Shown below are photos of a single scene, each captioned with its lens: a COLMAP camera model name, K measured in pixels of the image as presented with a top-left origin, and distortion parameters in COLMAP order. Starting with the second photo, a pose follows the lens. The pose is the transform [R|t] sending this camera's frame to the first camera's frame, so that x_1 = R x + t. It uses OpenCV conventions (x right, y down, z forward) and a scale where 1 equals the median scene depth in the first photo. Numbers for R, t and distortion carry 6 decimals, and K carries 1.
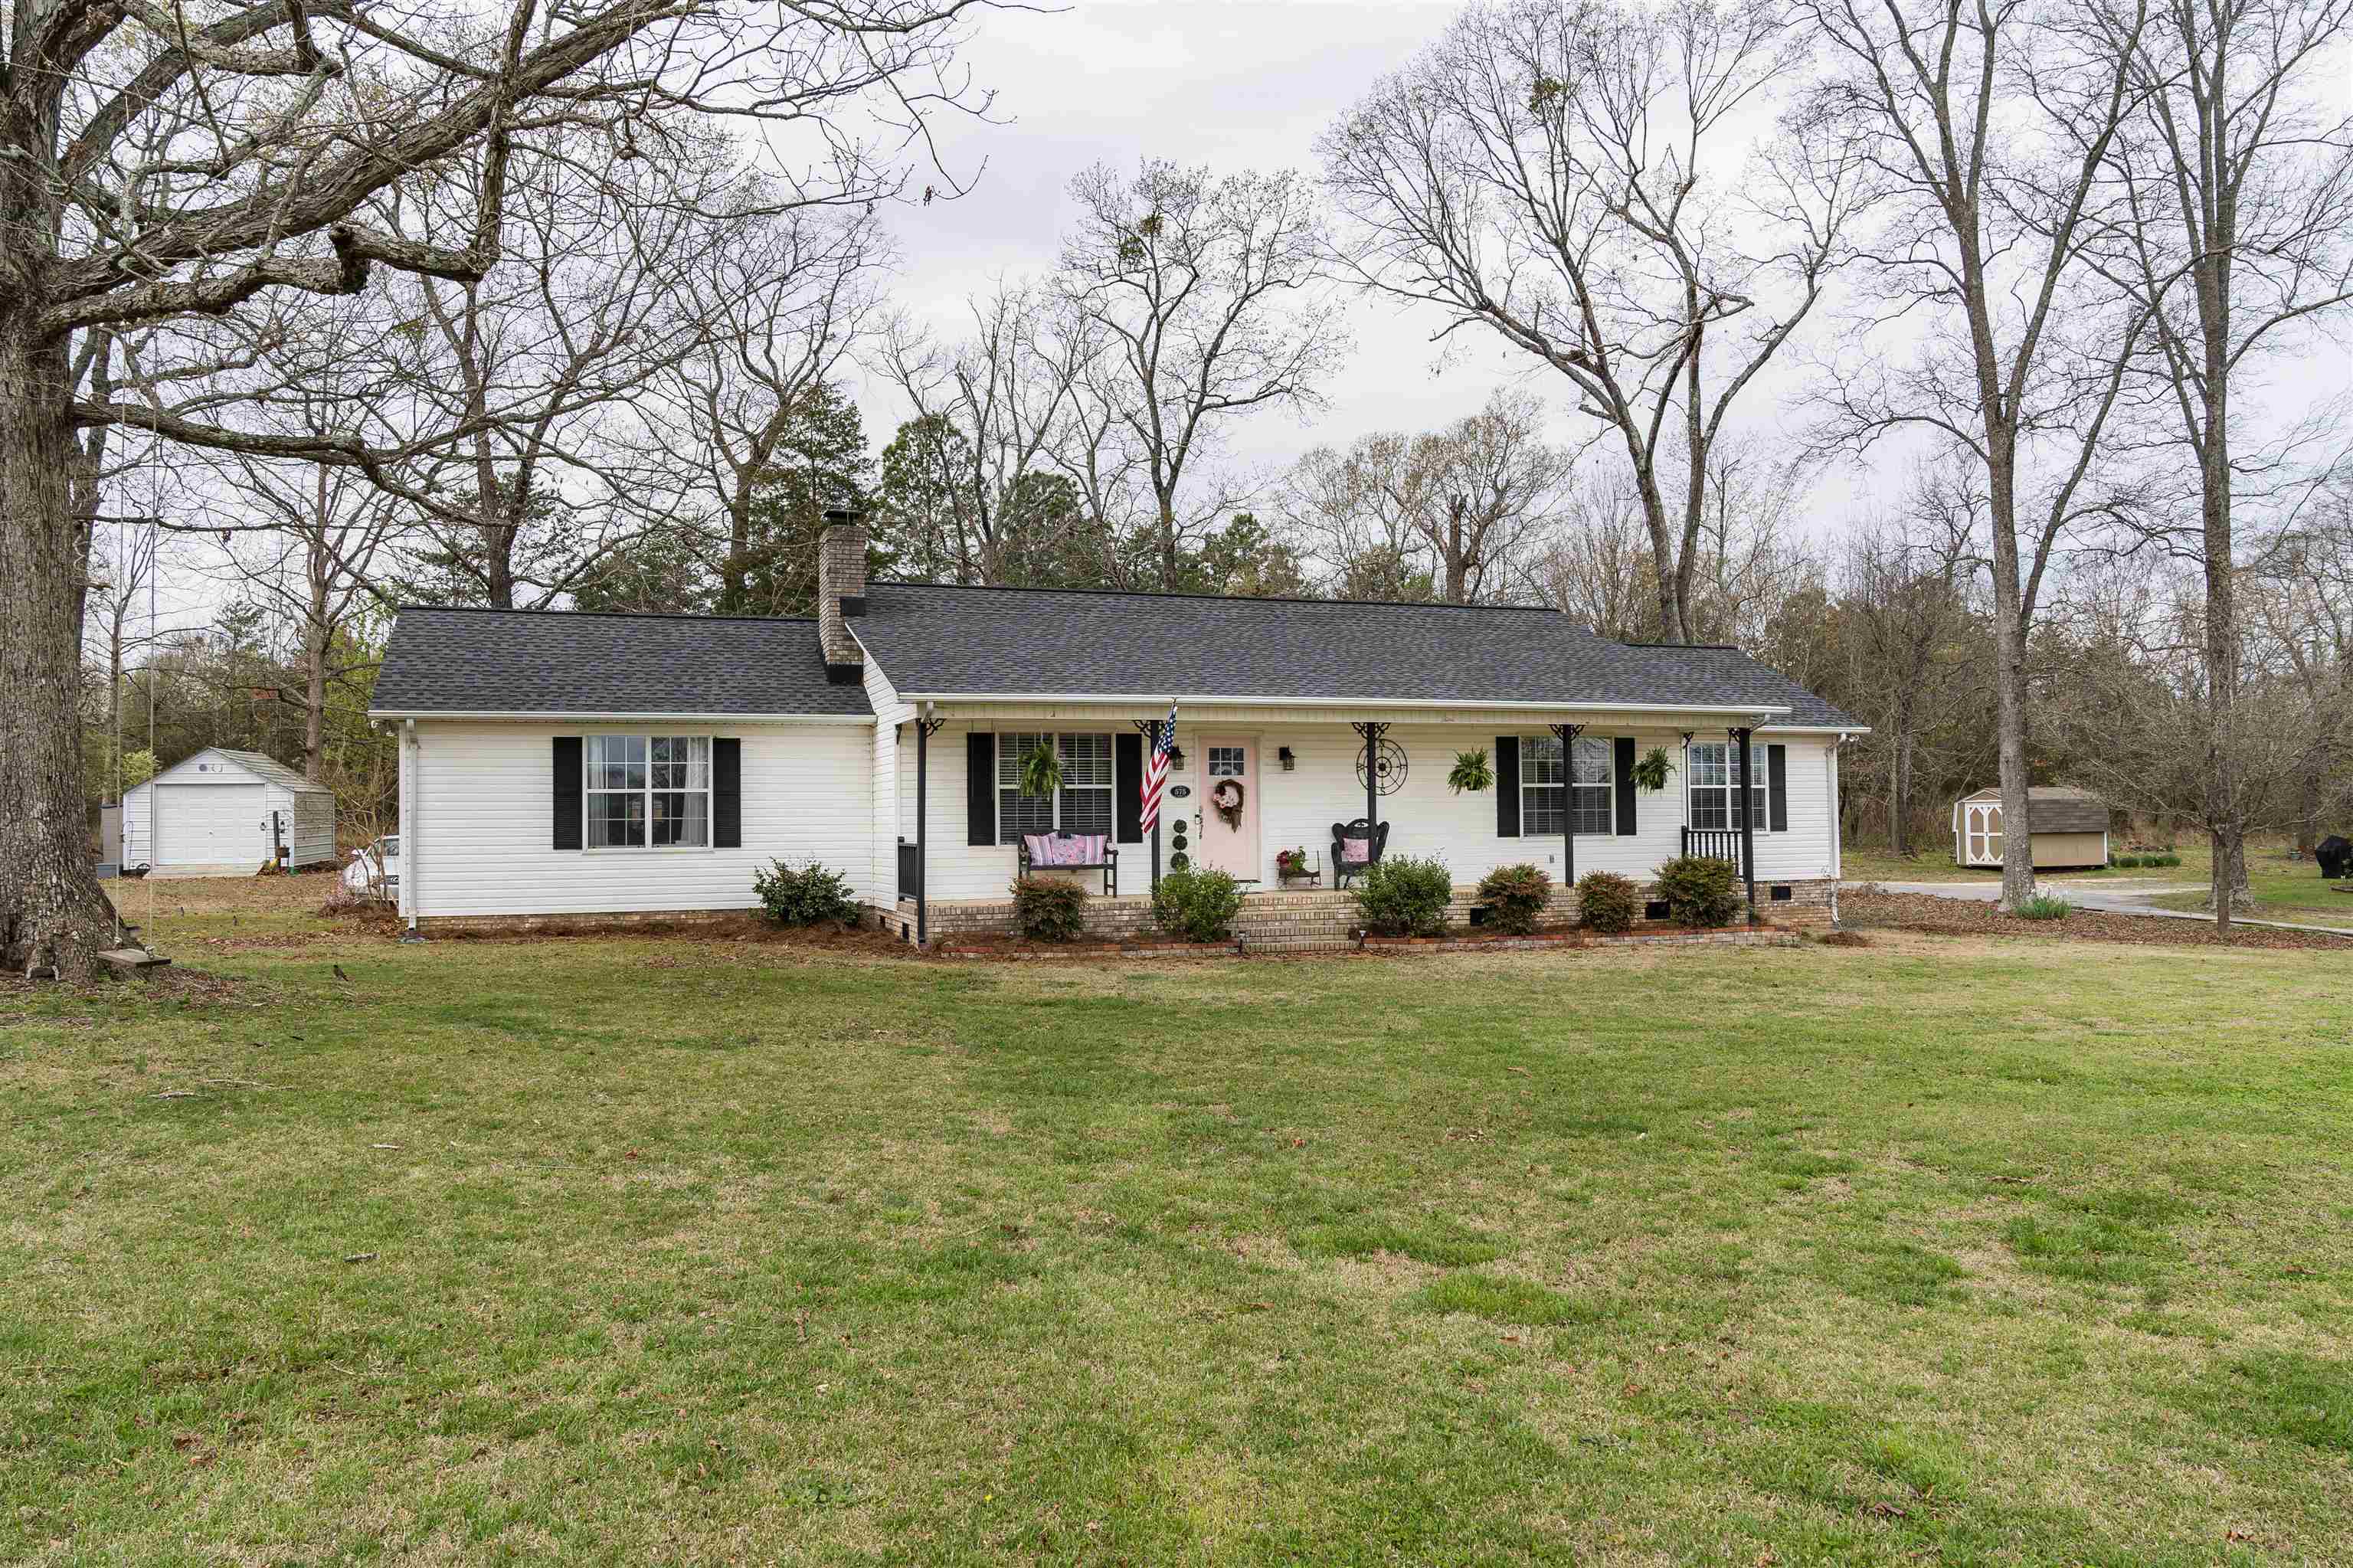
lens RADIAL K [[1639.6, 0, 1145.9], [0, 1639.6, 777.8], [0, 0, 1]] dist [-0.037055, 0.025228]
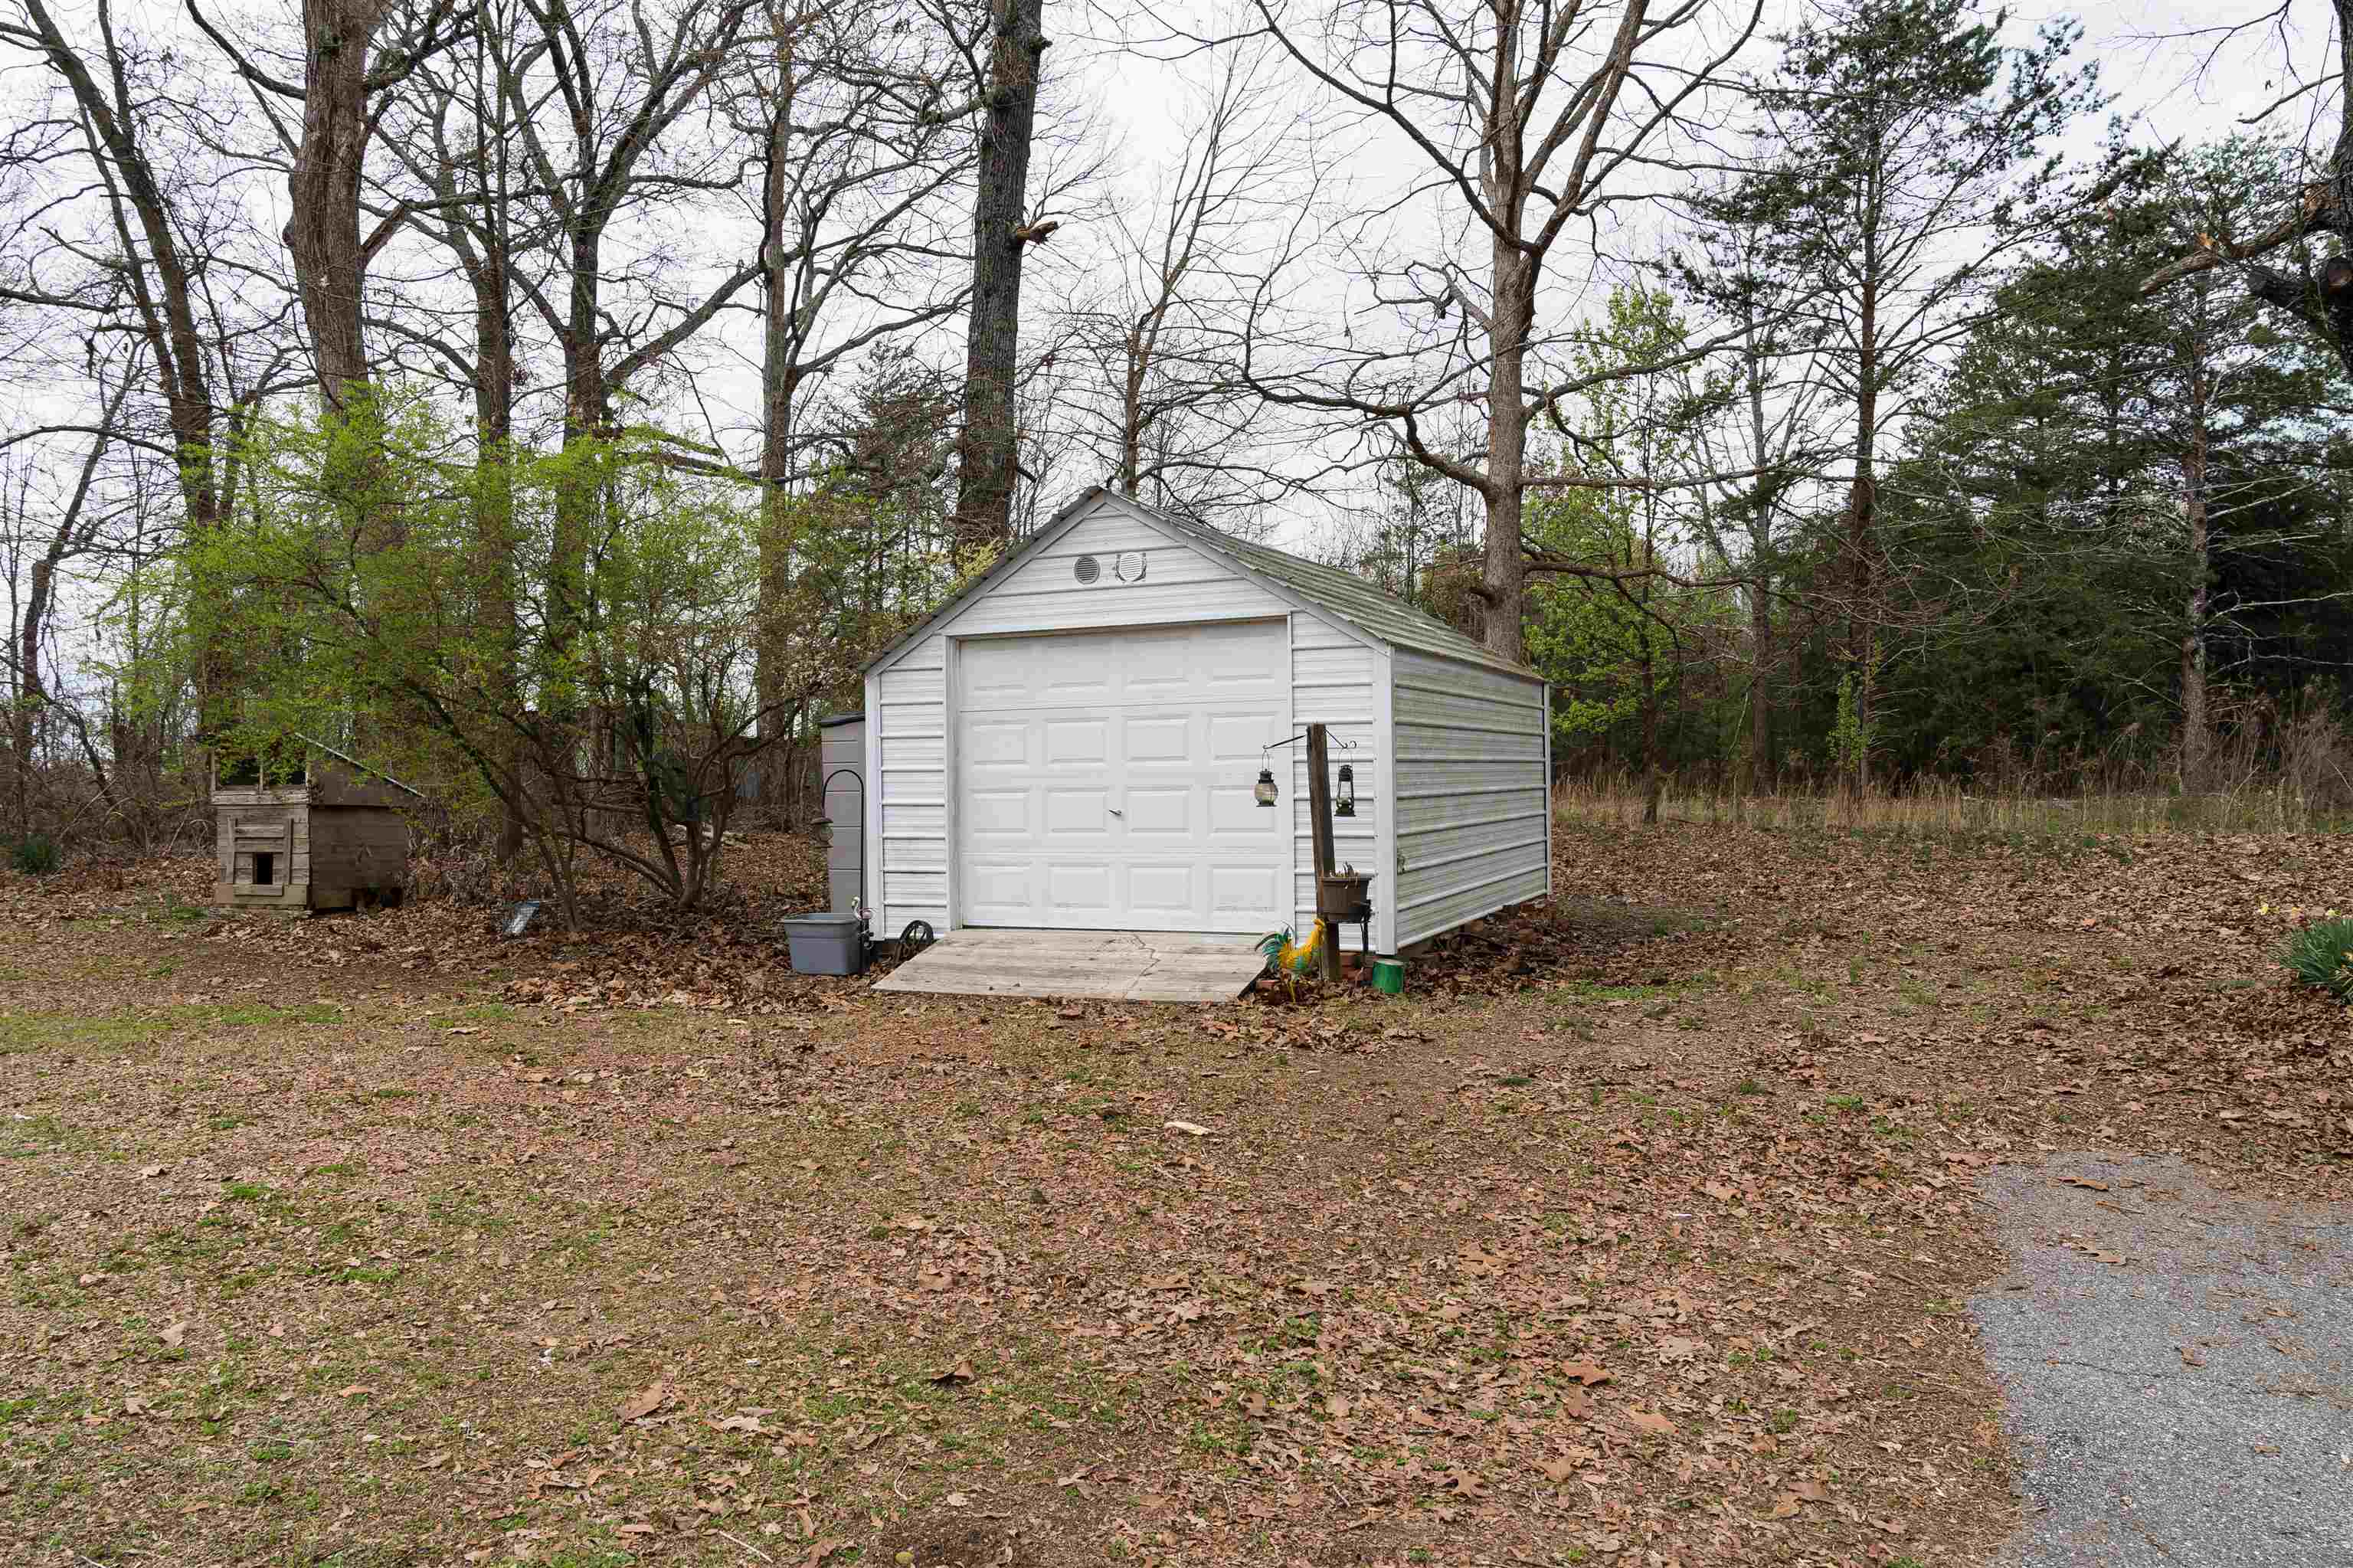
lens RADIAL K [[1639.6, 0, 1145.9], [0, 1639.6, 777.8], [0, 0, 1]] dist [-0.037055, 0.025228]
pose [[0.755568, -0.004976, -0.655052, -0.672526], [0.025090, 0.999457, 0.021347, 0.038499], [0.654590, -0.032564, 0.755283, 1.356492]]
